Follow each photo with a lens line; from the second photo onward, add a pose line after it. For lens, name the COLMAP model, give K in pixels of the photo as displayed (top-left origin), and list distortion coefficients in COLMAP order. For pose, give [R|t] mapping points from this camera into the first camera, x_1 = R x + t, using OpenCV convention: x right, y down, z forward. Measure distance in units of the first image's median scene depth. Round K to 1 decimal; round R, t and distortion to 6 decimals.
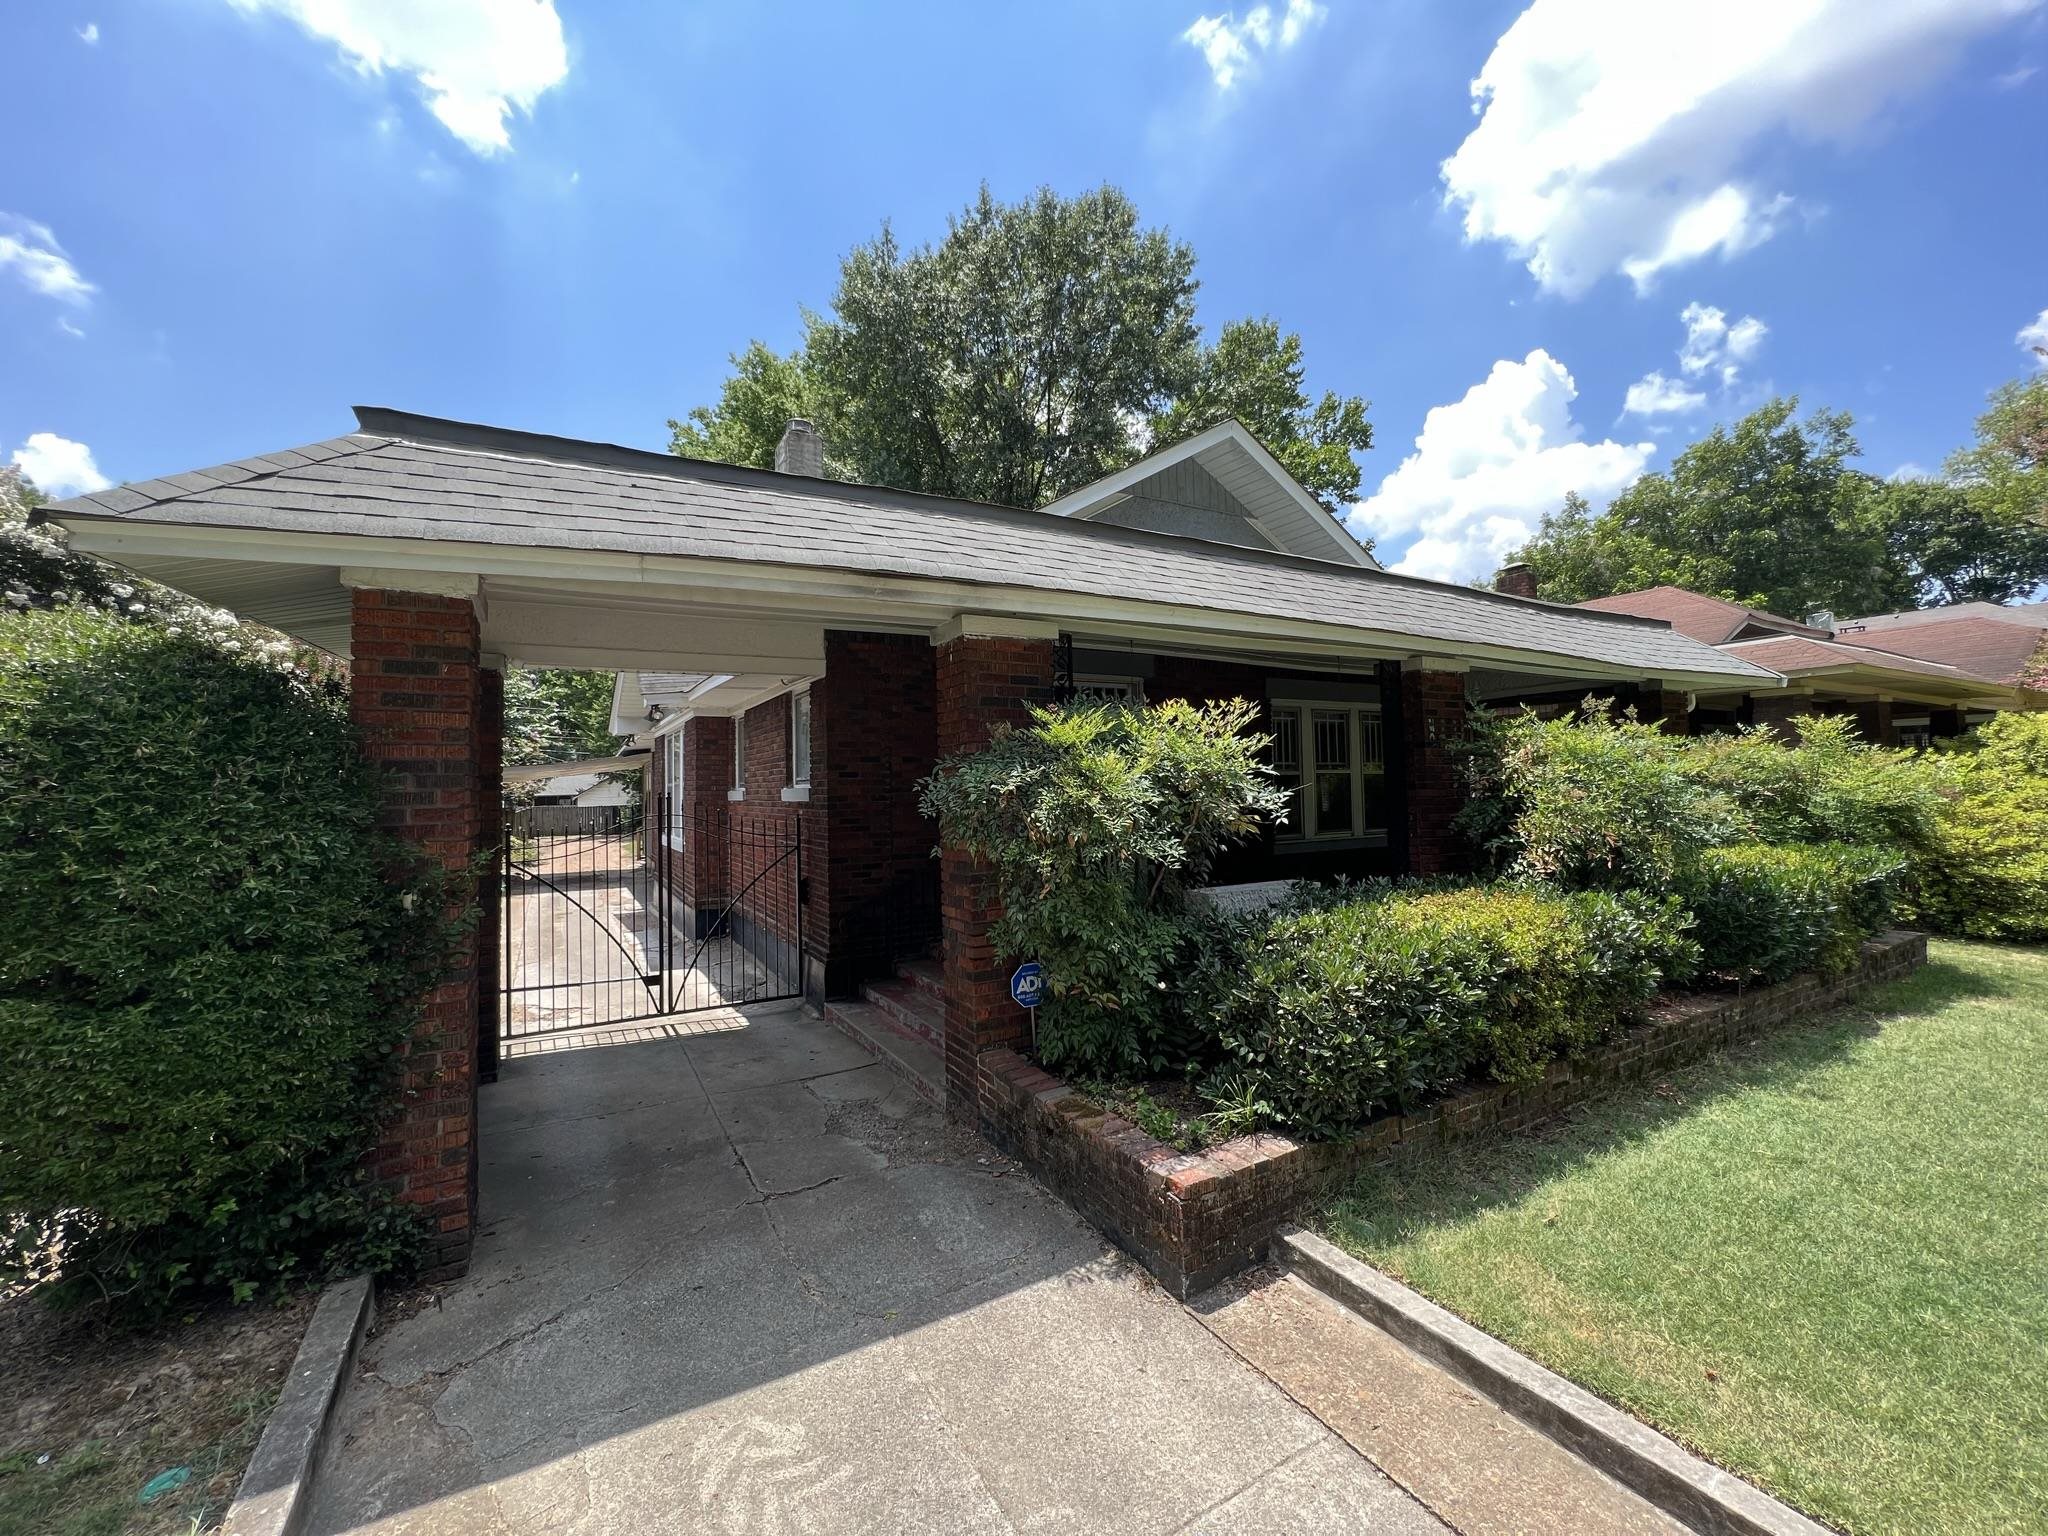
lens RADIAL K [[831.3, 0, 1029.4], [0, 831.3, 767.3], [0, 0, 1]] dist [-0.001848, 0.000887]
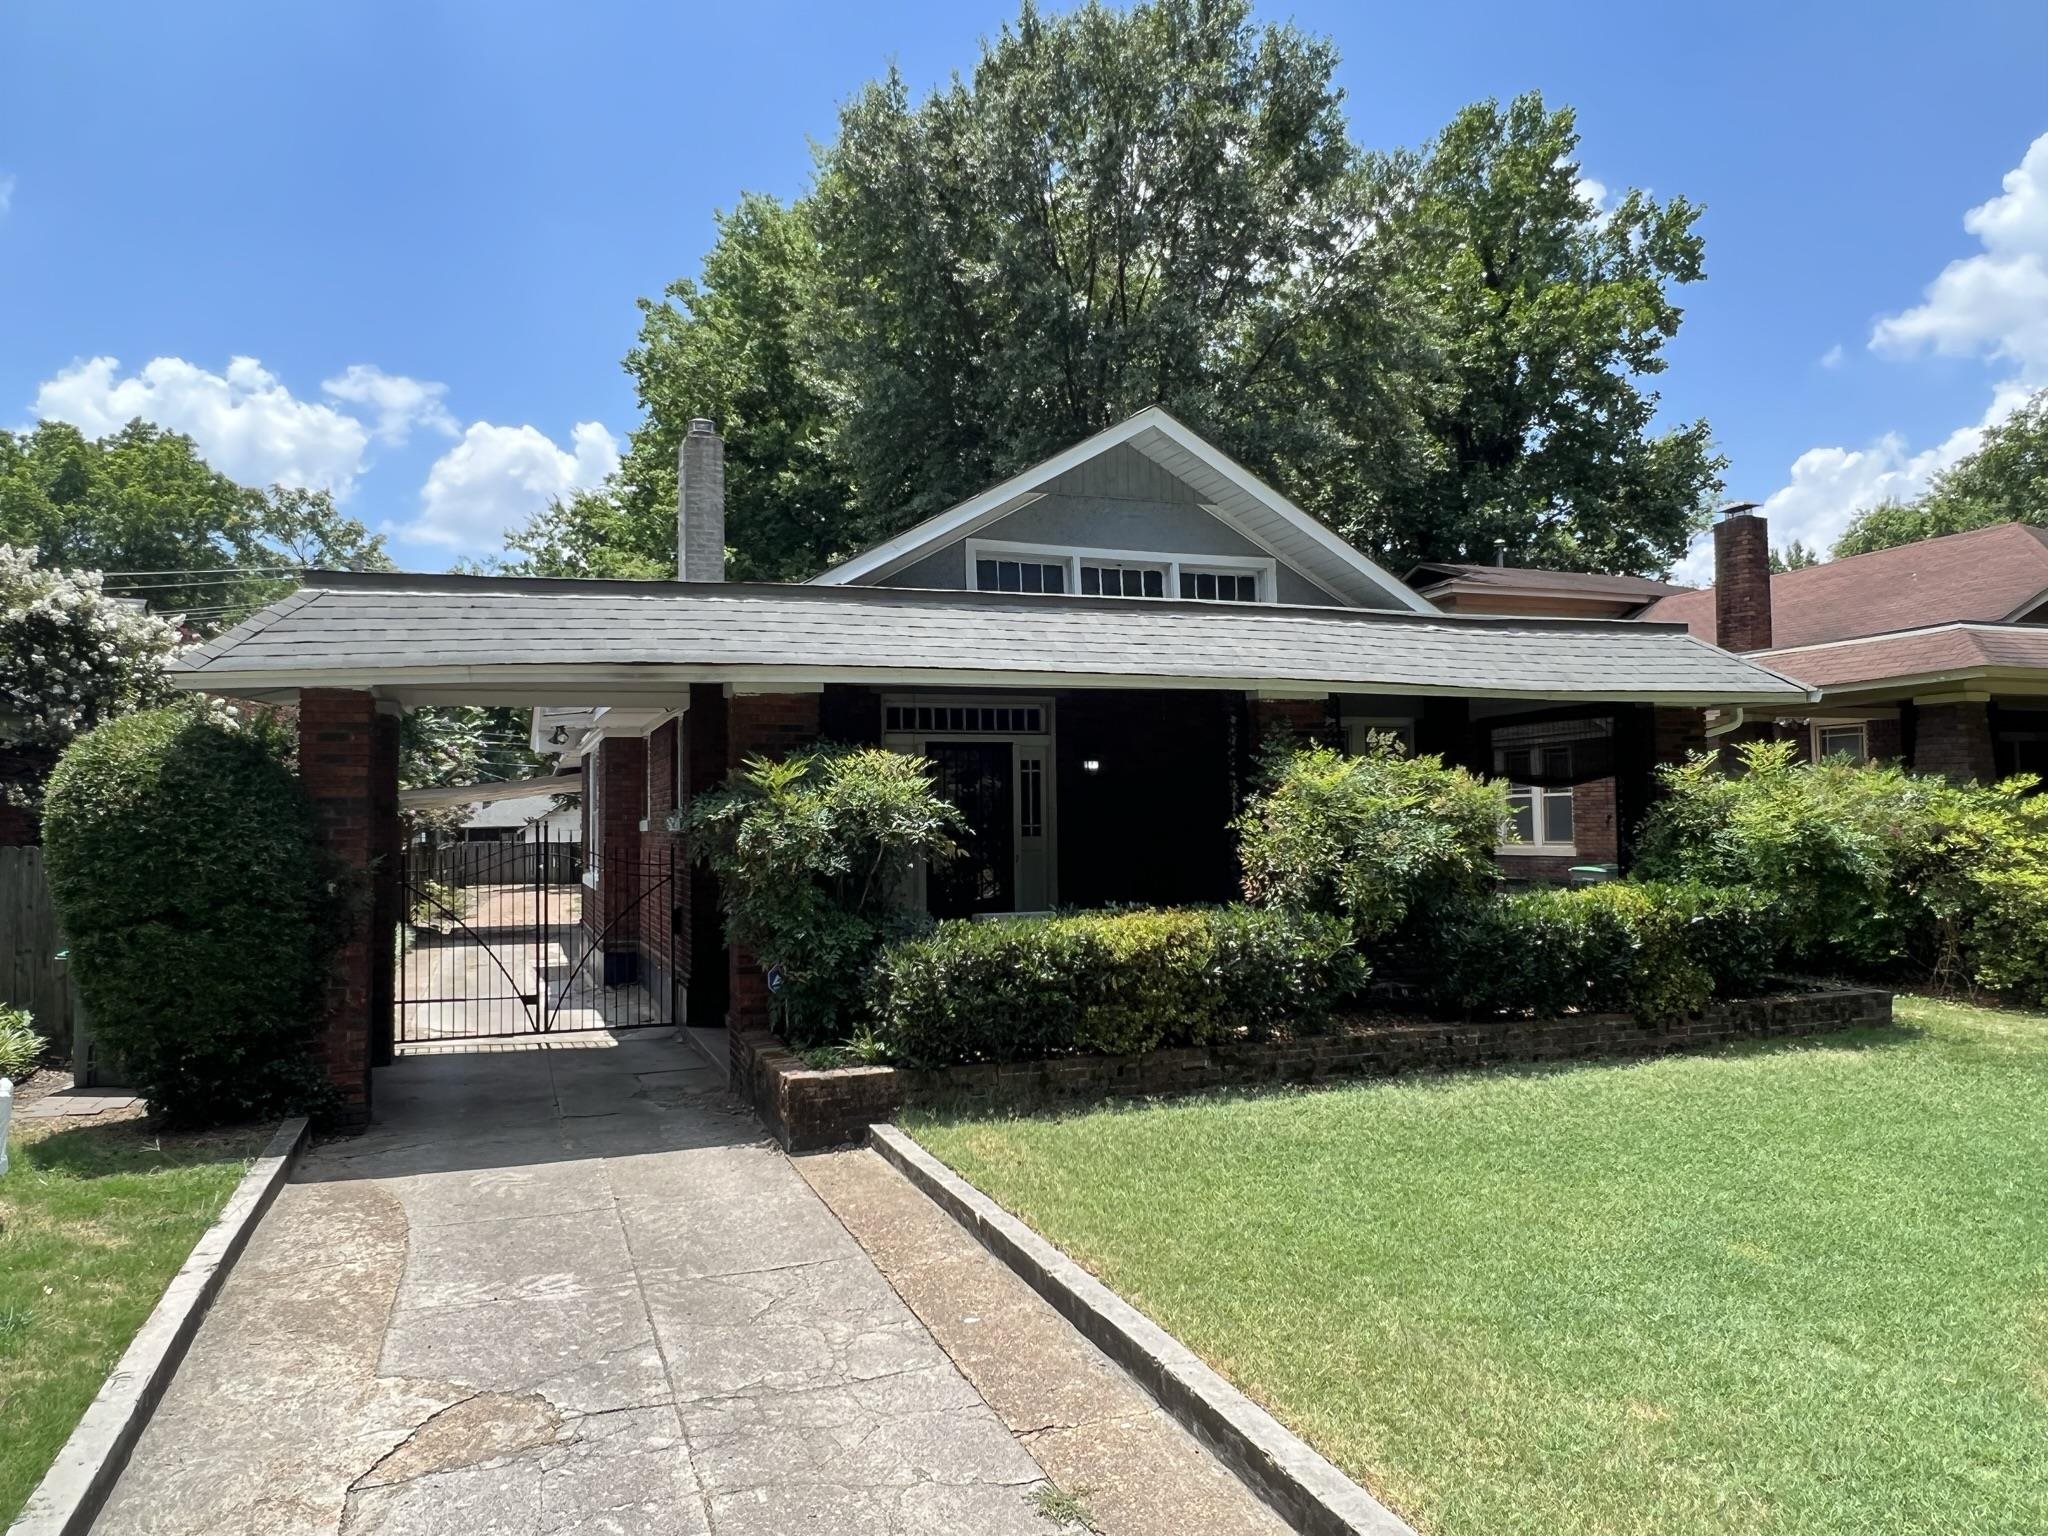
lens RADIAL K [[1395.3, 0, 1019.1], [0, 1395.3, 772.5], [0, 0, 1]] dist [-0.006990, -0.001258]
pose [[0.986351, -0.000141, -0.164656, 0.412316], [-0.001337, 0.999960, -0.008864, -0.014828], [0.164651, 0.008963, 0.986311, -0.589237]]
